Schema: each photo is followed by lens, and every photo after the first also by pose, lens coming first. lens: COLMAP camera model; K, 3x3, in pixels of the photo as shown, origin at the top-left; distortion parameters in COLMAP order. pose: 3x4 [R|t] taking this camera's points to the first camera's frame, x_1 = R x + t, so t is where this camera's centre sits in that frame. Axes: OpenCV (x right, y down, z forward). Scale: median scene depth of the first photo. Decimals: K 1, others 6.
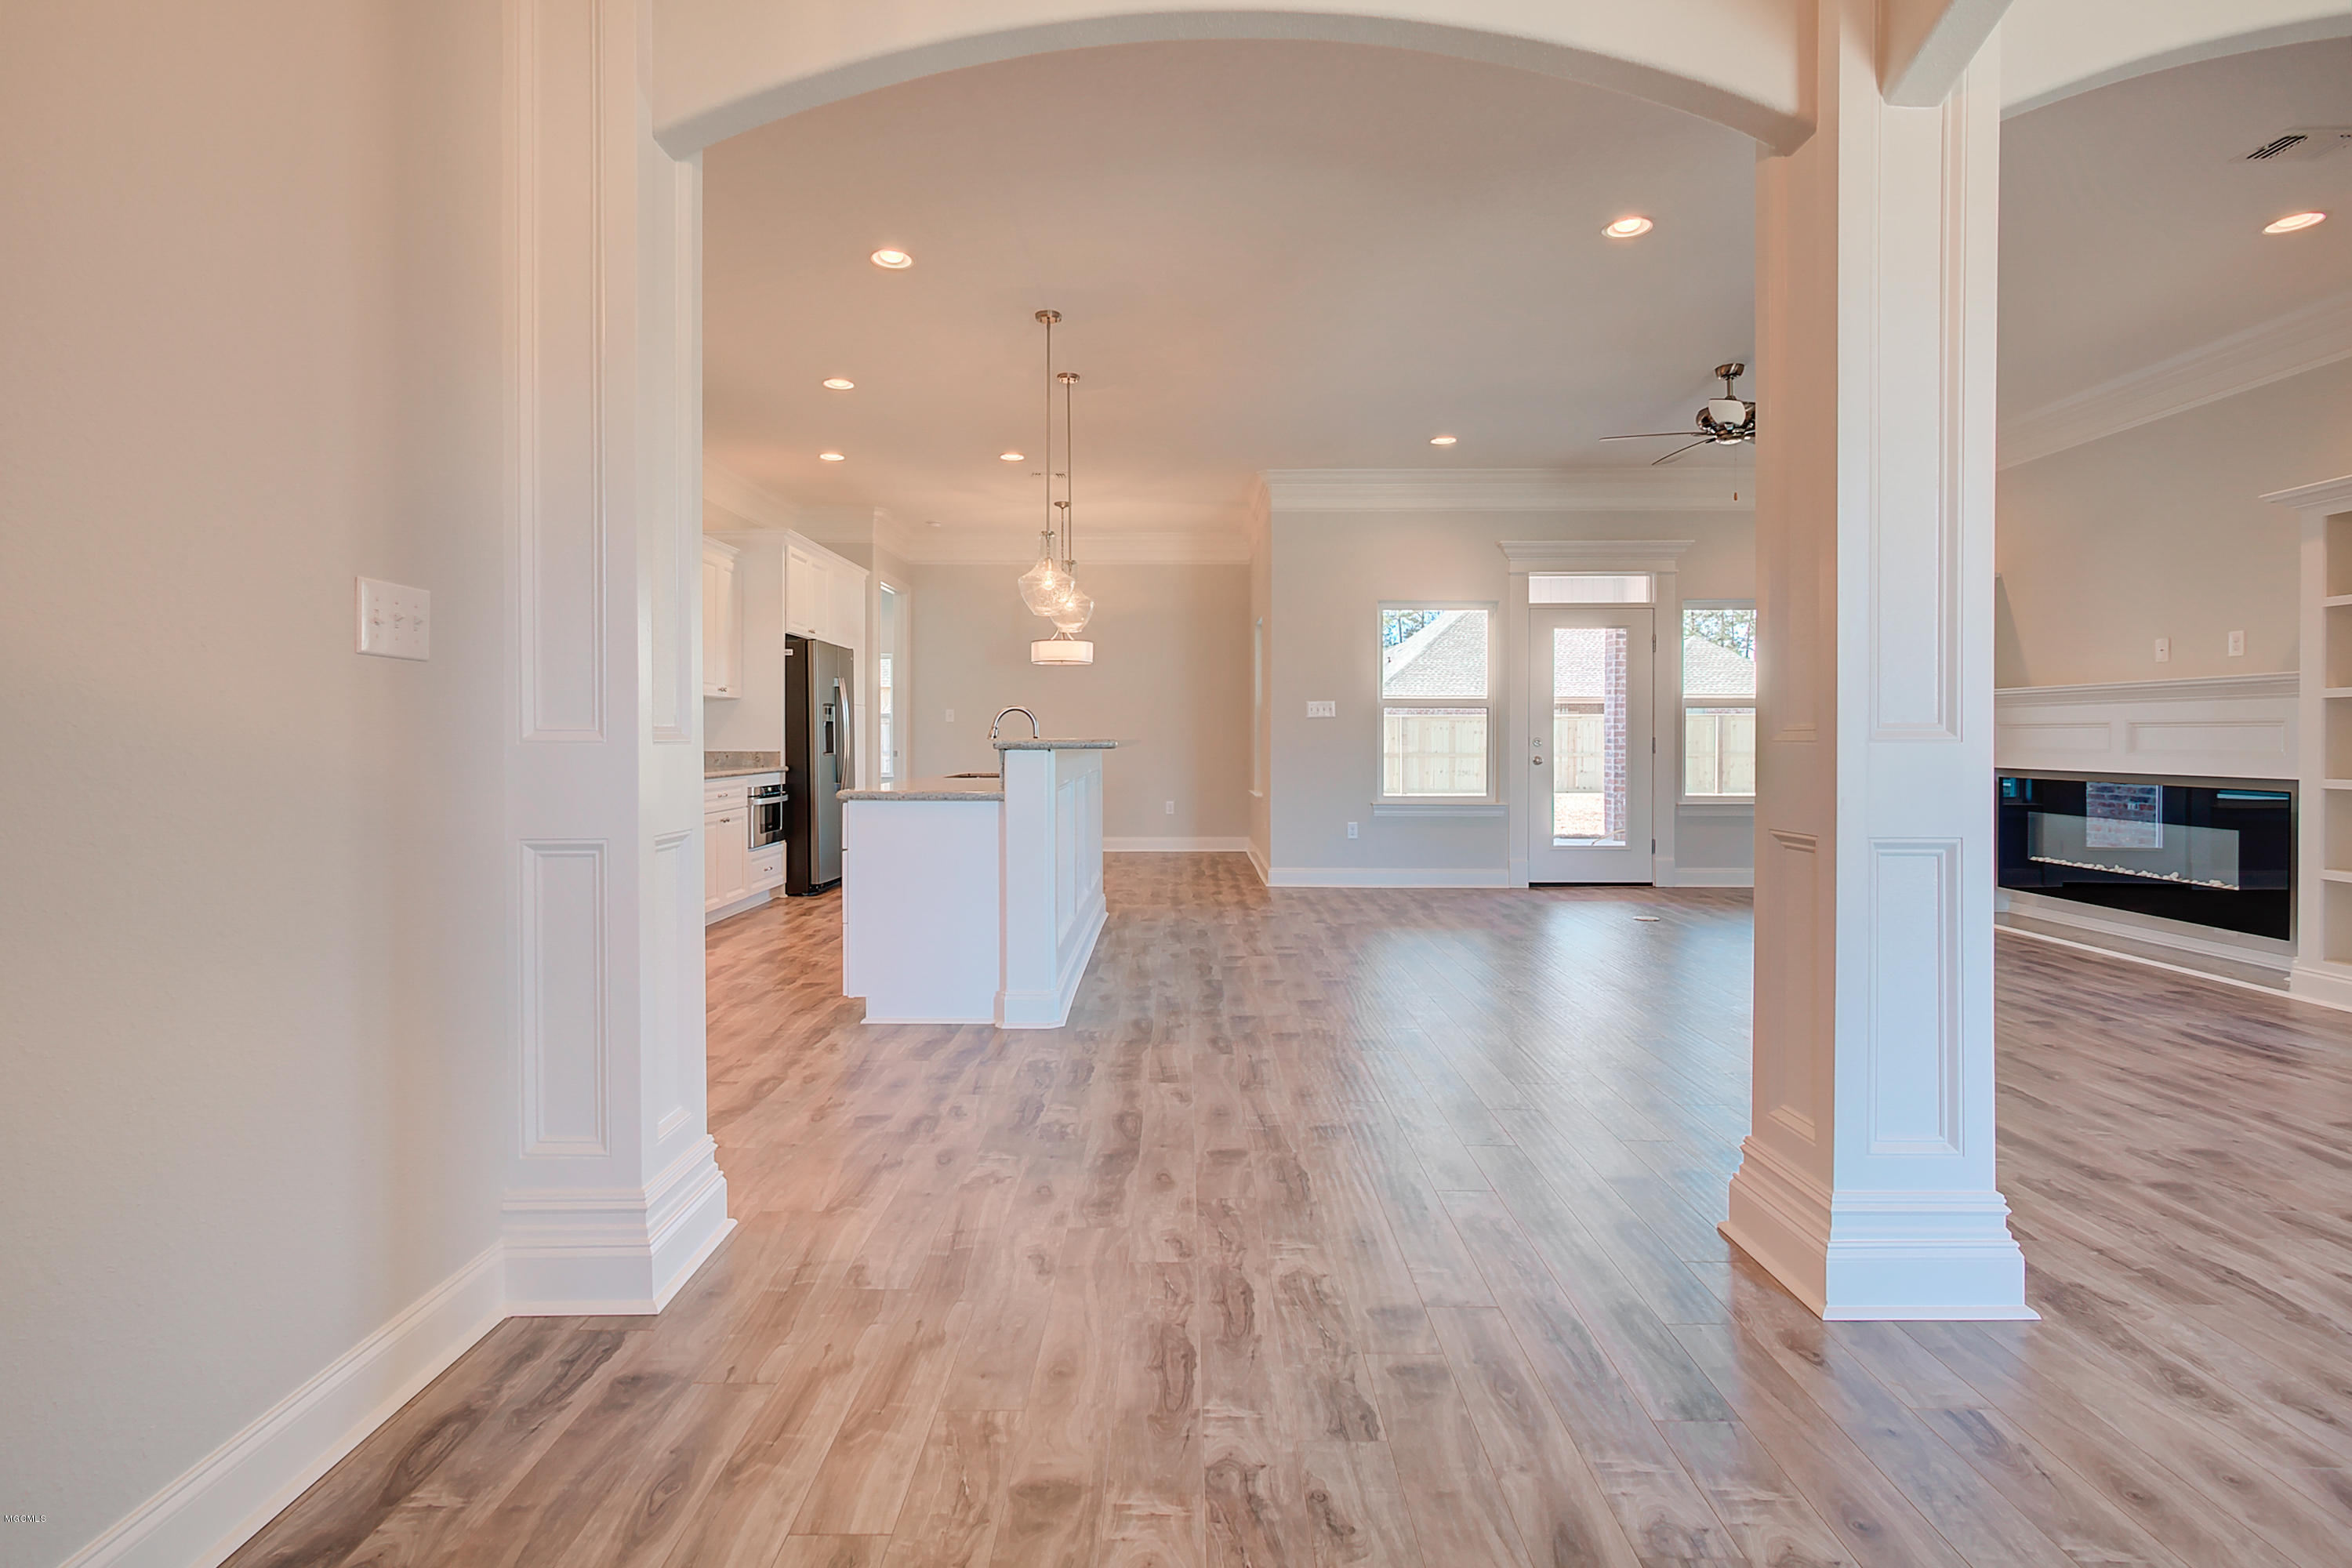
lens RADIAL K [[1120.4, 0, 1175.1], [0, 1120.4, 743.6], [0, 0, 1]] dist [-0.000046, 0.002138]
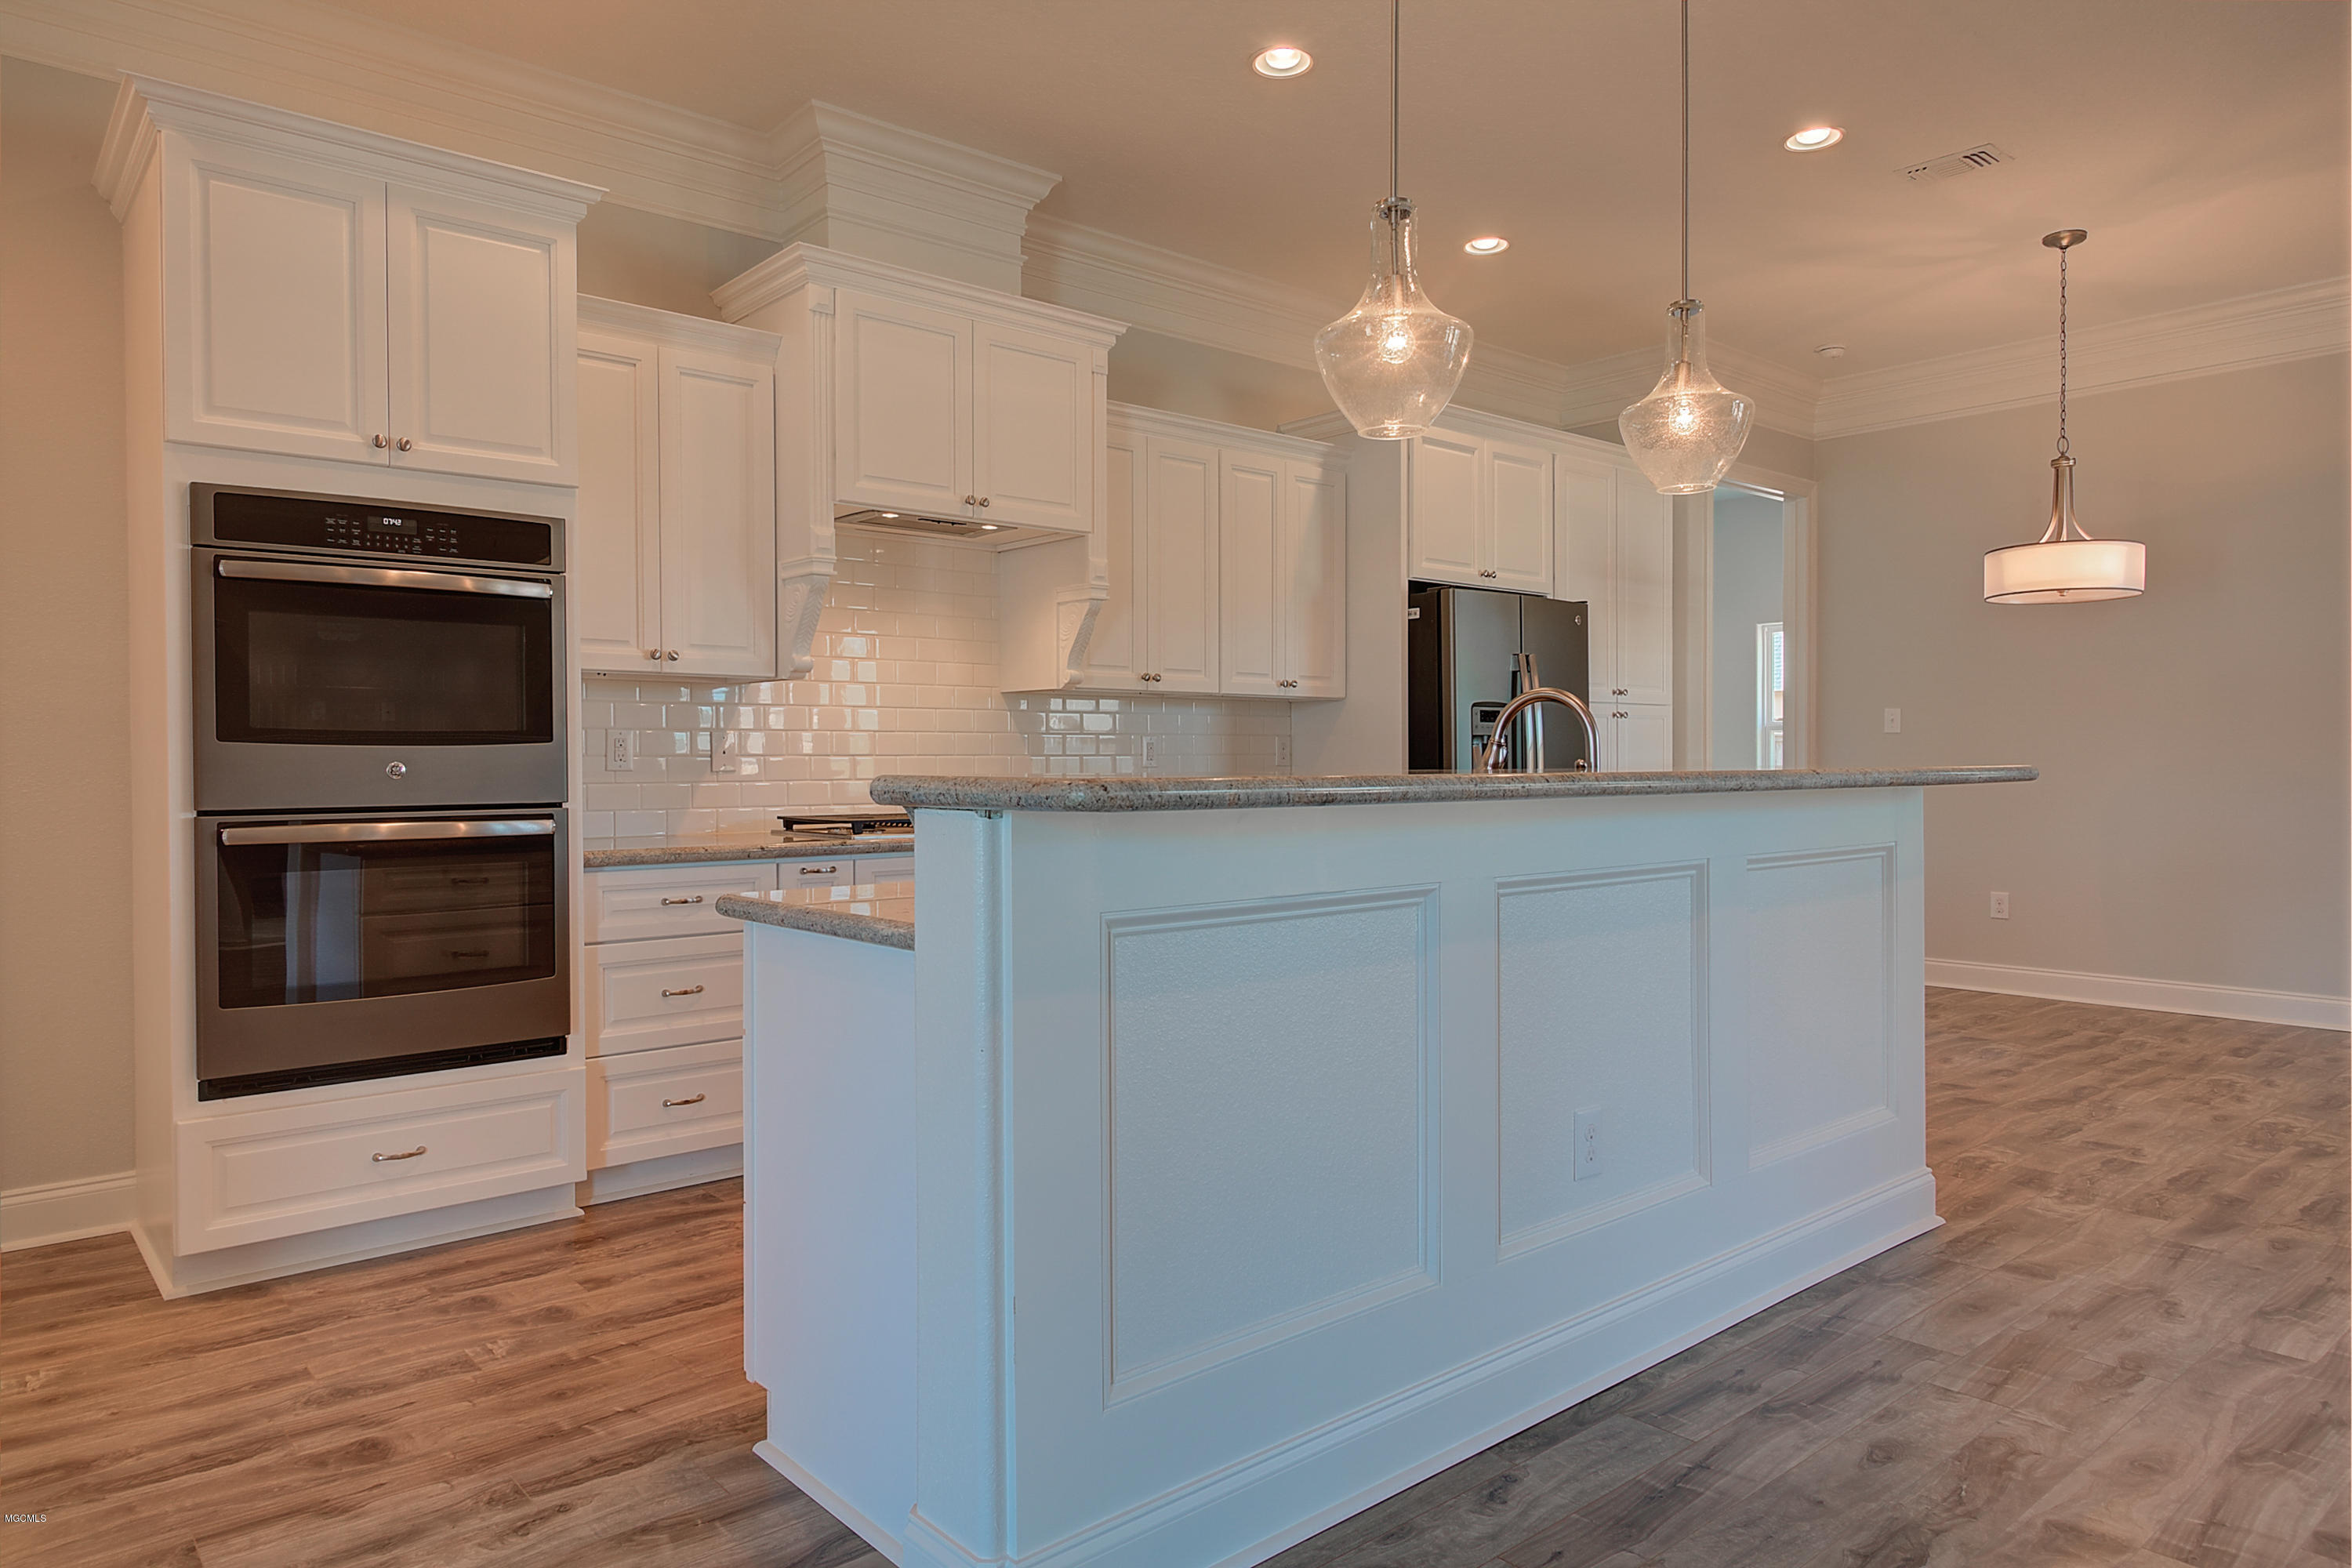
lens RADIAL K [[1476.3, 0, 1178.1], [0, 1476.3, 775.9], [0, 0, 1]] dist [0.006419, -0.000286]
pose [[0.657751, 0.004972, -0.753219, 0.163659], [-0.000777, 0.999982, 0.005923, -0.005006], [0.753235, -0.003310, 0.657743, 0.508317]]
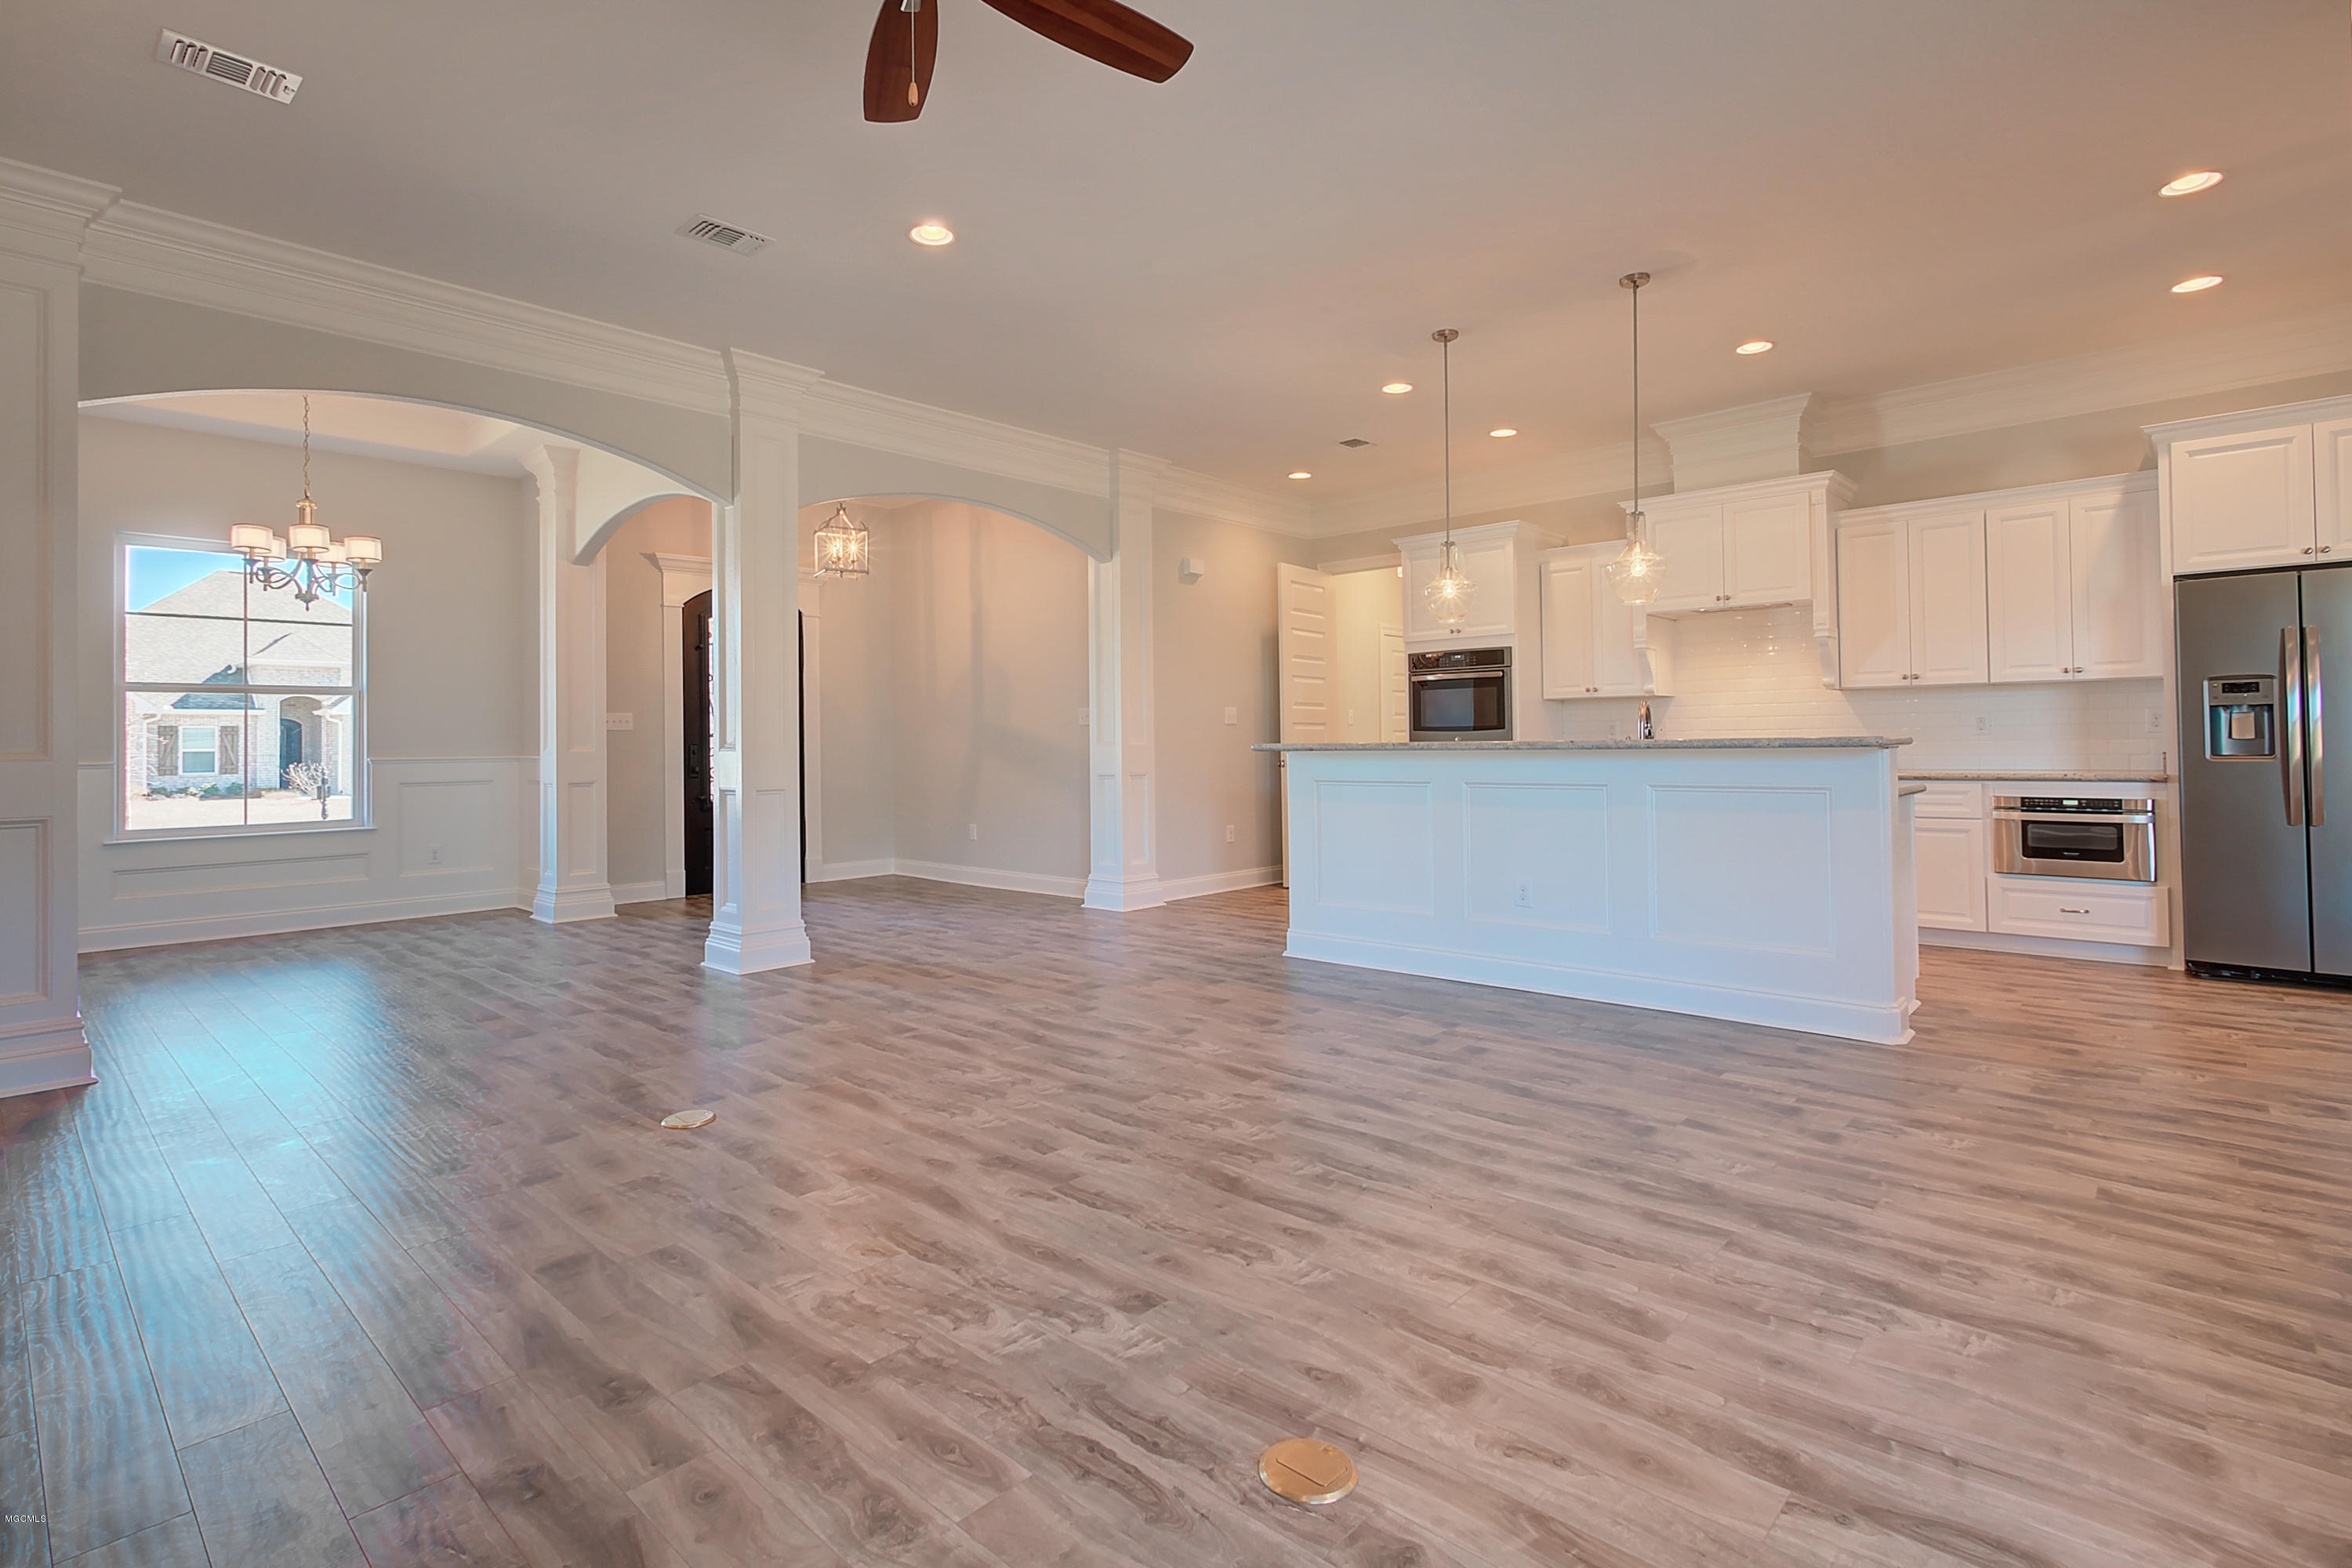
lens RADIAL K [[1127.1, 0, 1176.1], [0, 1127.1, 750.0], [0, 0, 1]] dist [-0.001741, 0.002005]
pose [[-0.674398, 0.012833, -0.738256, 0.660920], [0.008260, 0.999918, 0.009836, -0.007658], [0.738321, 0.000535, -0.674449, 1.216651]]
